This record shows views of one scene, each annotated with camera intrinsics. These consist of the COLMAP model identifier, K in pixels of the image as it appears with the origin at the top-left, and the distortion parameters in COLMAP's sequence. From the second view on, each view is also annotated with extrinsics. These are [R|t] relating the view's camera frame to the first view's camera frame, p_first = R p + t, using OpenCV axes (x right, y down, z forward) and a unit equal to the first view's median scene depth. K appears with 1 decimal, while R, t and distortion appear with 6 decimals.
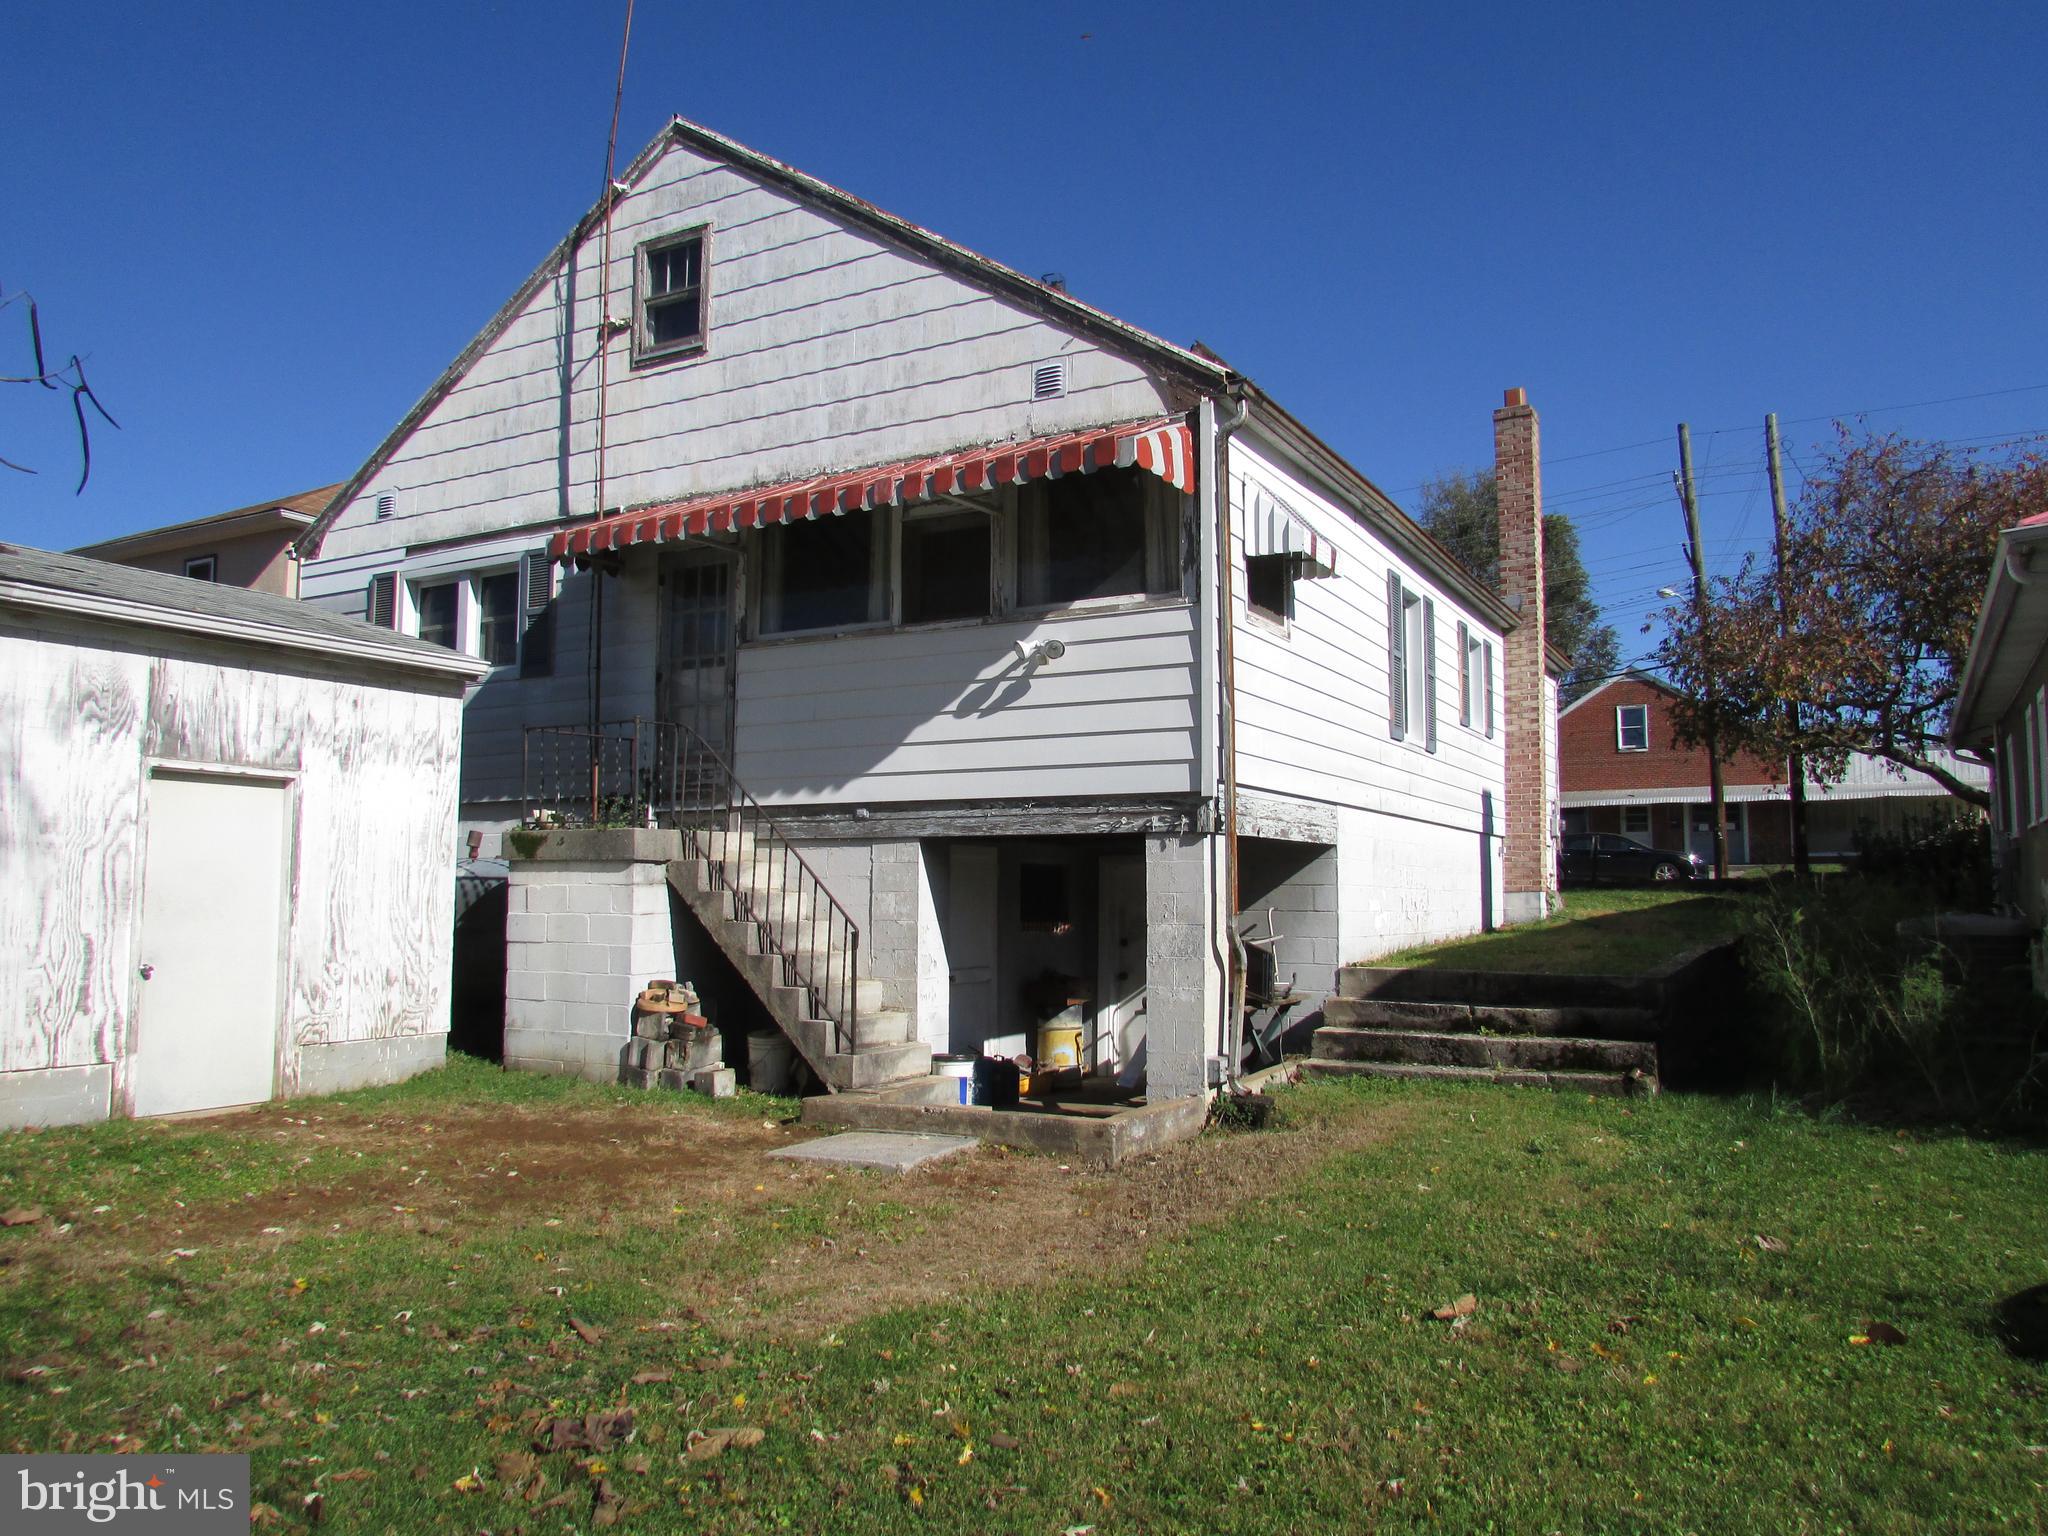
lens RADIAL K [[1457.1, 0, 1017.7], [0, 1457.1, 778.2], [0, 0, 1]] dist [-0.029938, 0.006575]
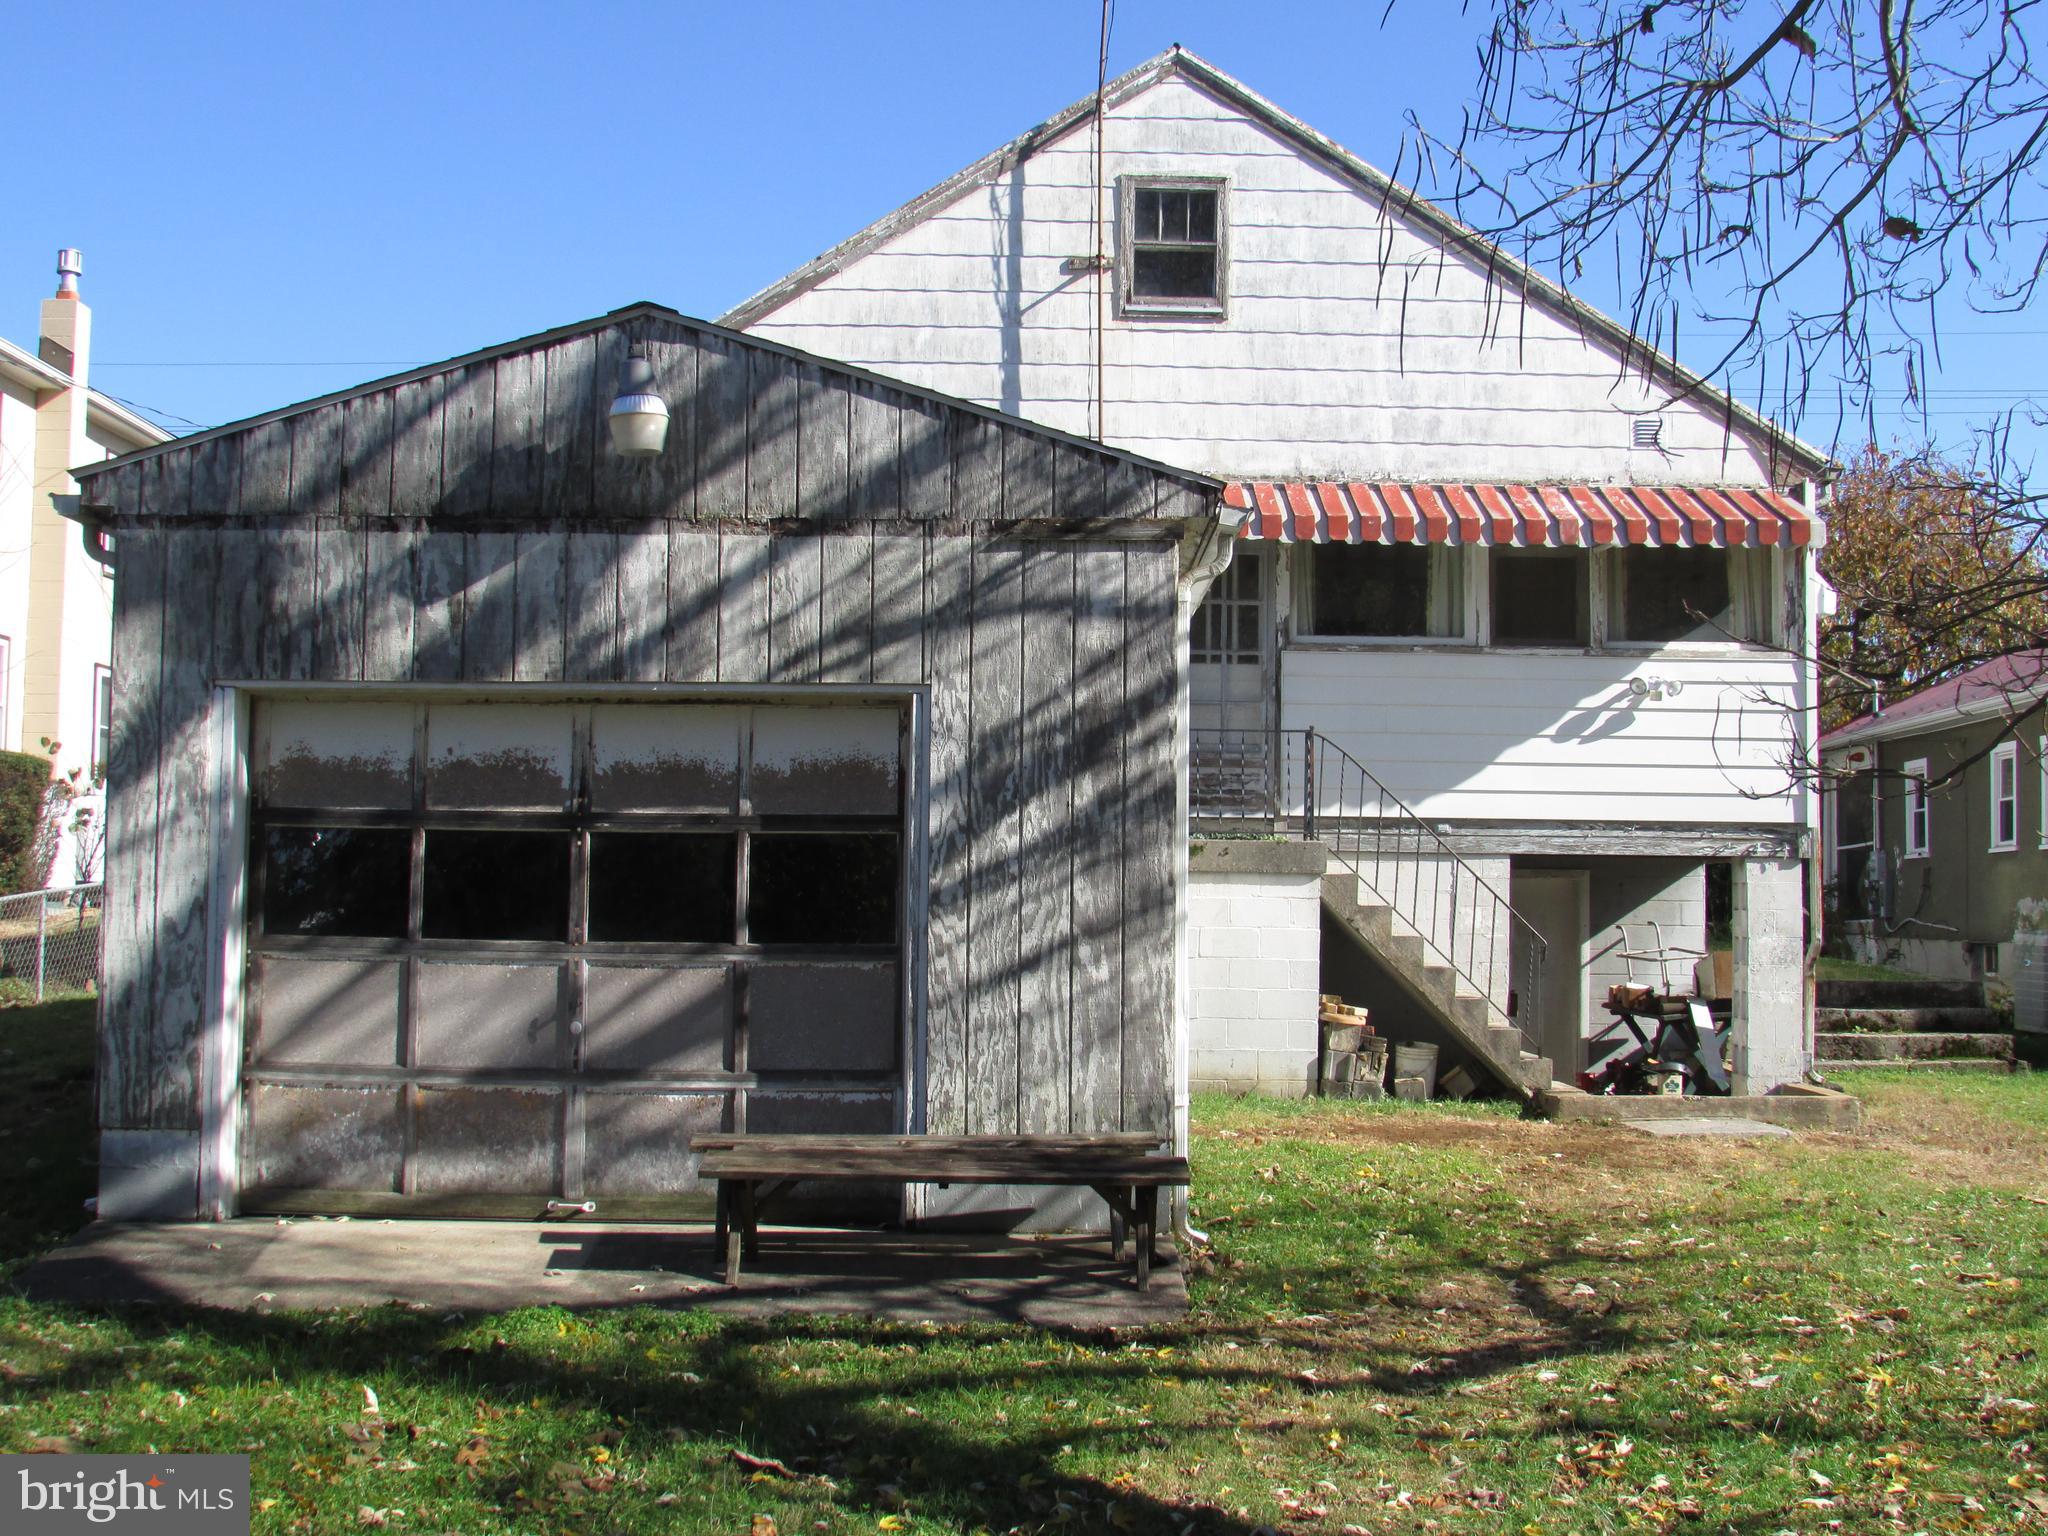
lens RADIAL K [[2426.5, 0, 1024.0], [0, 2426.5, 768.0], [0, 0, 1]] dist [-0.074398, 0.022927]
pose [[0.869855, 0.034487, 0.492101, -1.224163], [-0.049092, 0.998653, 0.016790, -0.032813], [-0.490859, -0.038763, 0.870376, -0.327399]]
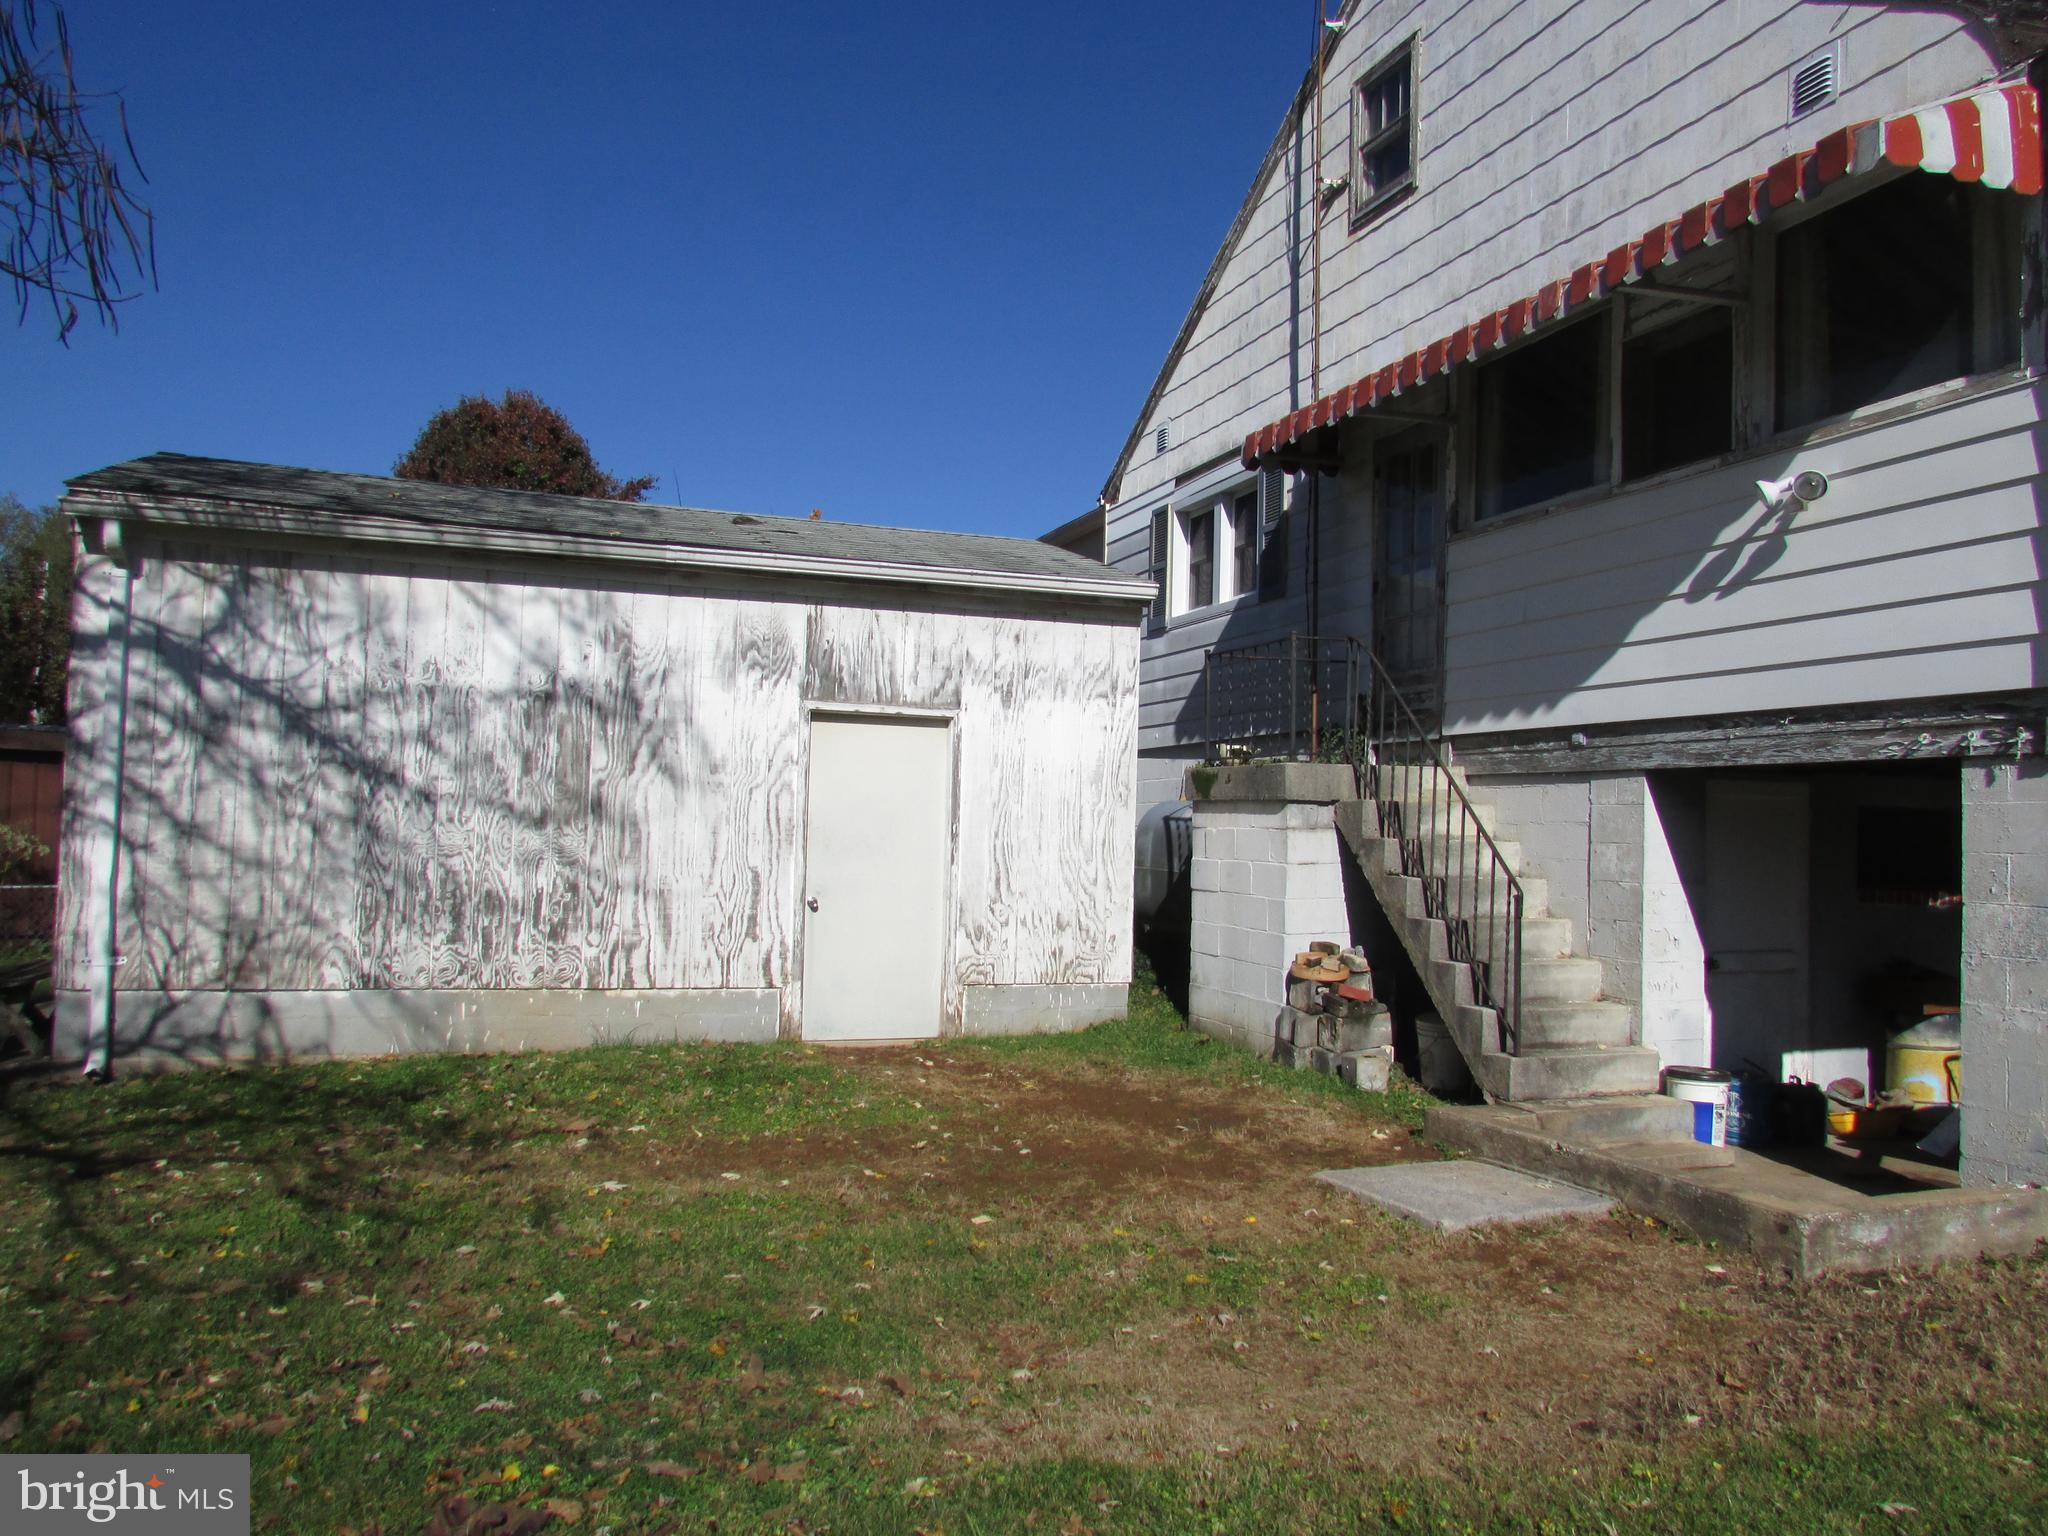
lens RADIAL K [[1453.6, 0, 1024.3], [0, 1453.6, 779.4], [0, 0, 1]] dist [-0.031586, 0.006548]
pose [[0.759653, -0.006912, -0.650292, 0.169177], [0.032092, 0.999124, 0.026869, 0.015859], [0.649537, -0.041280, 0.759209, 0.245544]]
